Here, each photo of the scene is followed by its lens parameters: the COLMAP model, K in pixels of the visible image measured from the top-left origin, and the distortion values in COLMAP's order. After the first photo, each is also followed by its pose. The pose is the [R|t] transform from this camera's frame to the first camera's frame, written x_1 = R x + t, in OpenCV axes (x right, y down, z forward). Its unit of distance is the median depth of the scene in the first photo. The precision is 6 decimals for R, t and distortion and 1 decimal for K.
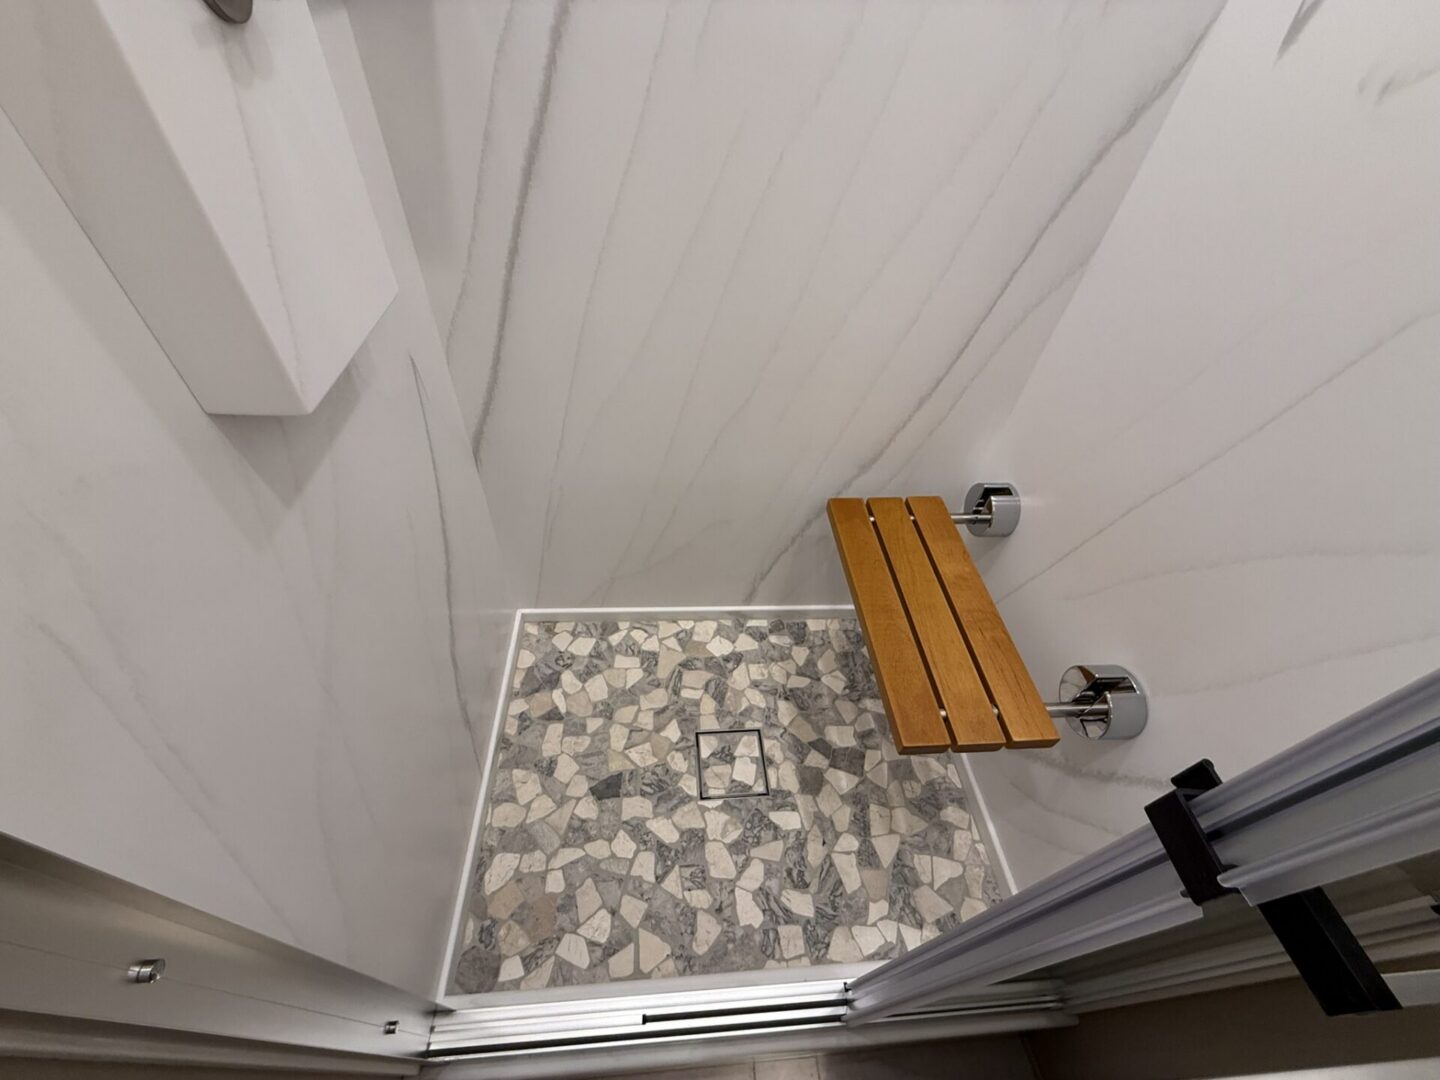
lens RADIAL K [[573.5, 0, 721.2], [0, 573.5, 532.2], [0, 0, 1]] dist [-0.004243, 0.001224]
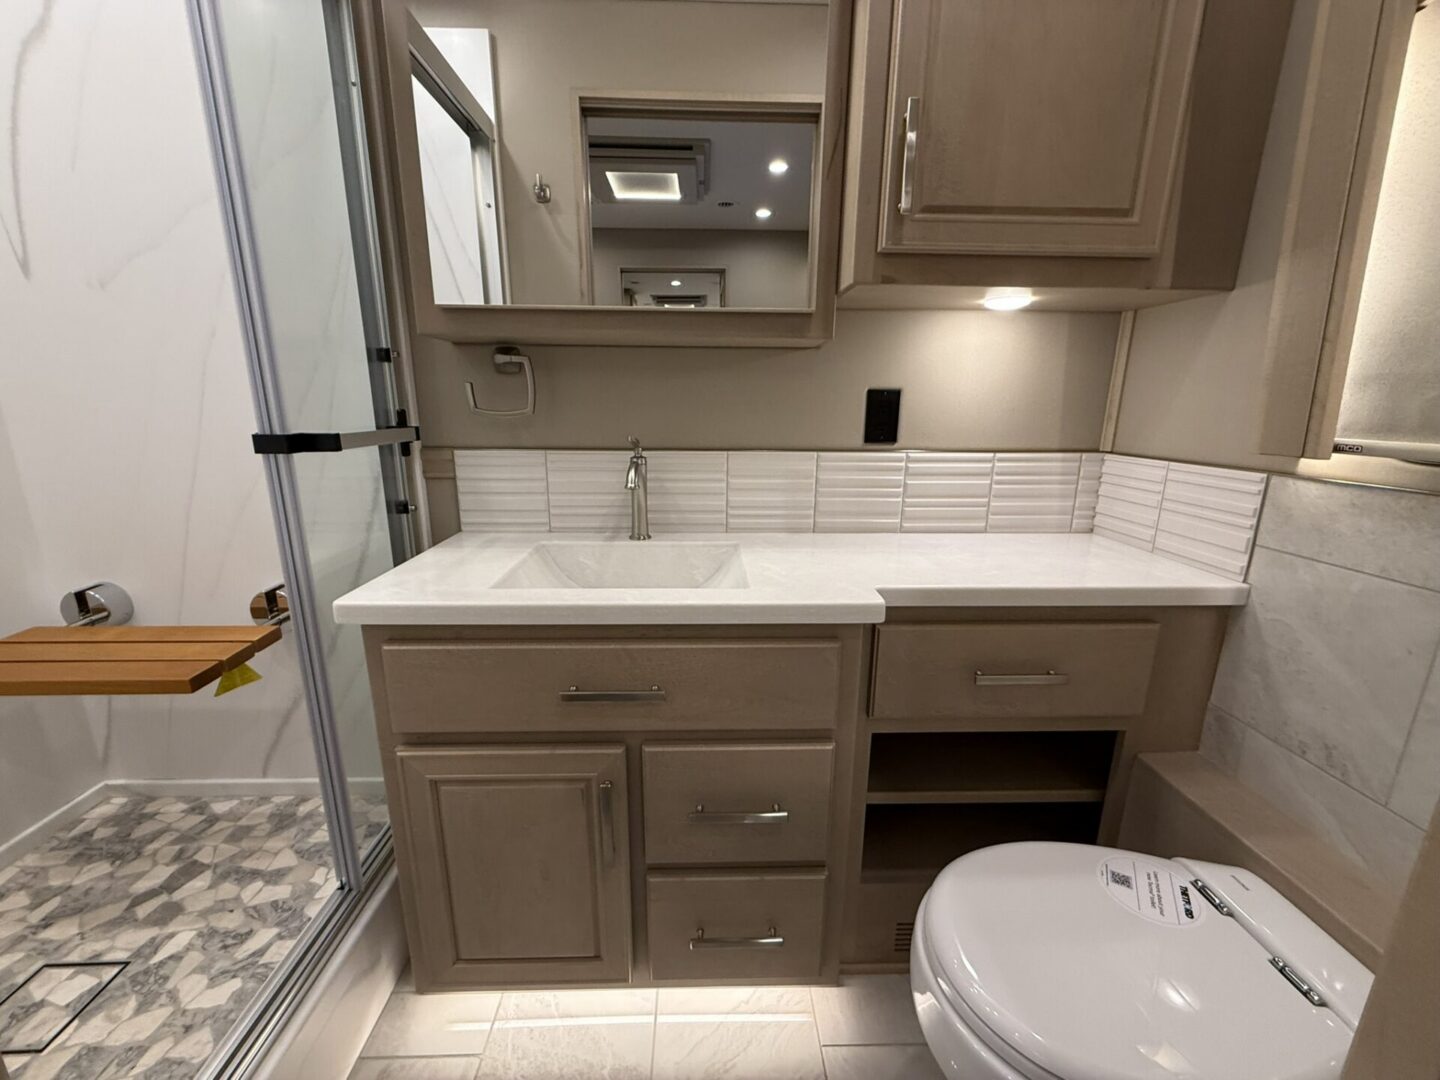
lens RADIAL K [[573.5, 0, 715.4], [0, 573.5, 541.5], [0, 0, 1]] dist [-0.004243, 0.001224]
pose [[0.039652, -0.307520, 0.950715, -0.483566], [0.717518, 0.670941, 0.187098, 0.498190], [-0.695410, 0.674737, 0.247255, -0.215889]]
